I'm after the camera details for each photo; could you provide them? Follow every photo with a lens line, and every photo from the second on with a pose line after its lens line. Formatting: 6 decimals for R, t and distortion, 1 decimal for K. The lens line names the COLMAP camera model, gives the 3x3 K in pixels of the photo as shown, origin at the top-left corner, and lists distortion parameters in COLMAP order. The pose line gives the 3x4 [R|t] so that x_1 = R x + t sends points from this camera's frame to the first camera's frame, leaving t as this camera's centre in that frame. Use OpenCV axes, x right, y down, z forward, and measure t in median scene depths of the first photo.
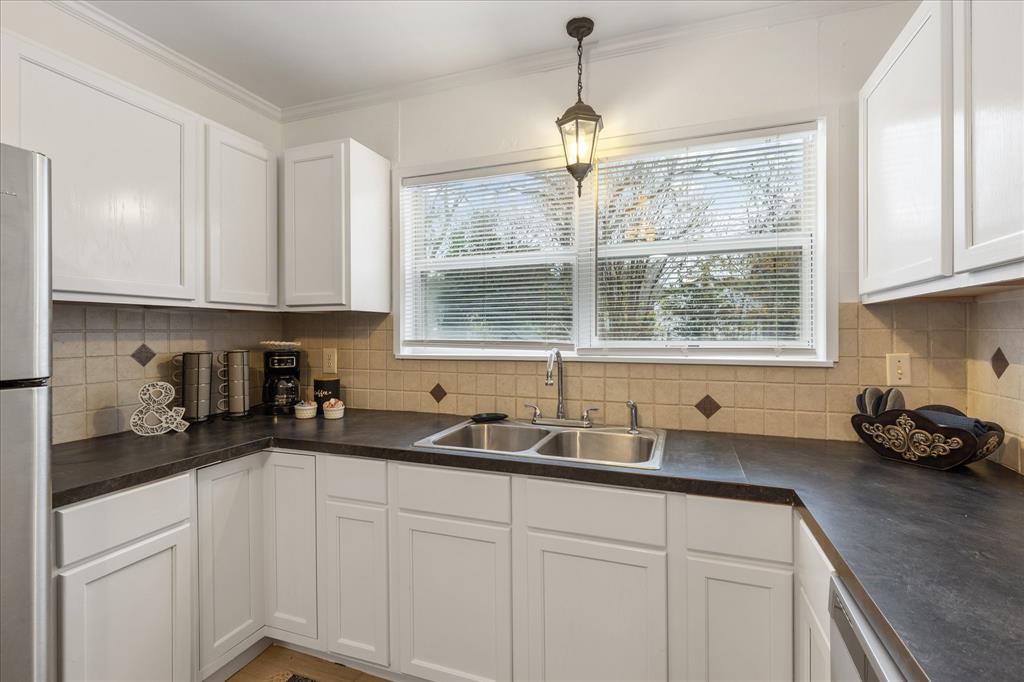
lens RADIAL K [[465.2, 0, 520.4], [0, 465.2, 335.2], [0, 0, 1]] dist [0.013154, -0.000821]
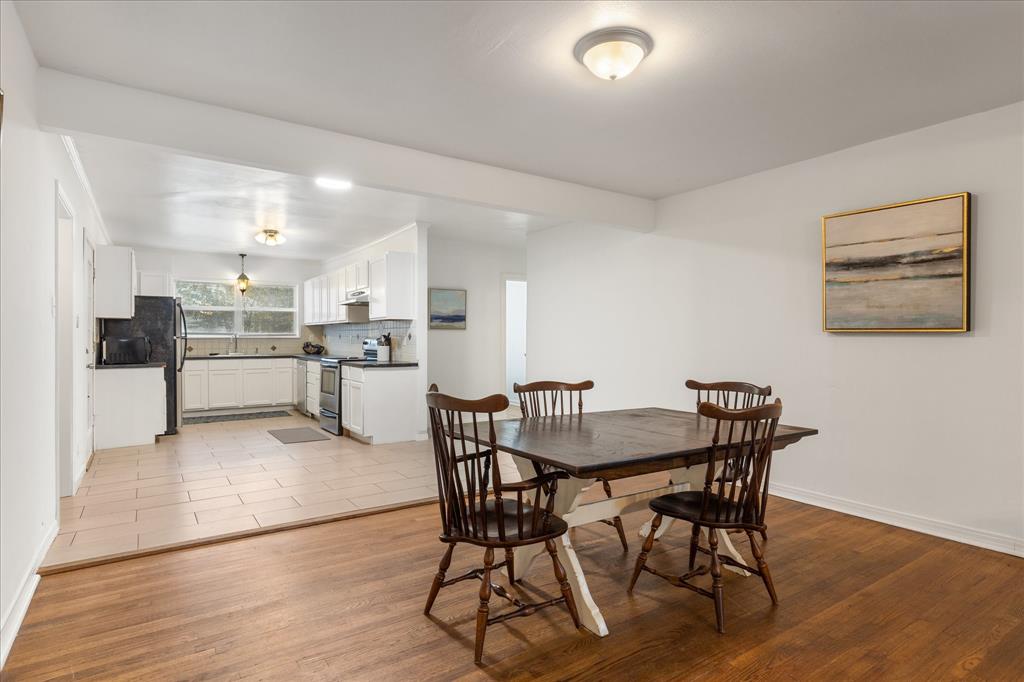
lens RADIAL K [[546.2, 0, 518.8], [0, 546.2, 344.1], [0, 0, 1]] dist [0.005686, 0.000698]
pose [[0.590858, -0.007028, 0.806745, -2.485685], [0.000992, 0.999968, 0.007984, 0.084368], [-0.806775, -0.003918, 0.590846, -4.055231]]
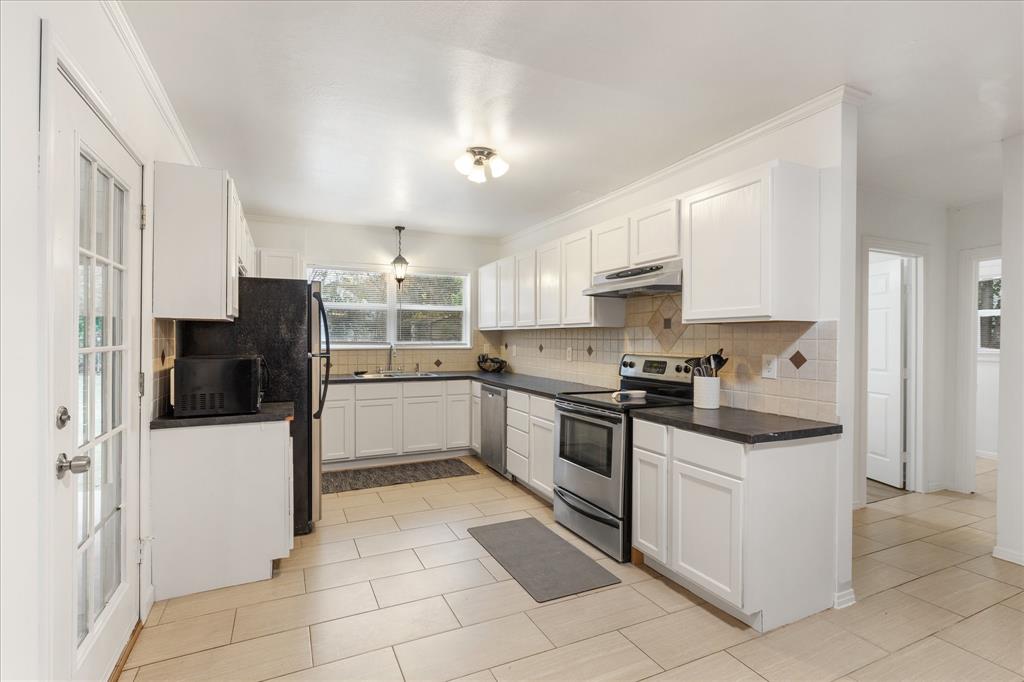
lens RADIAL K [[496.1, 0, 518.9], [0, 496.1, 341.8], [0, 0, 1]] dist [-0.001860, -0.000174]
pose [[0.709804, -0.000184, 0.704399, -1.575171], [-0.002536, 0.999993, 0.002817, 0.007243], [-0.704395, -0.003786, 0.709799, -1.733944]]
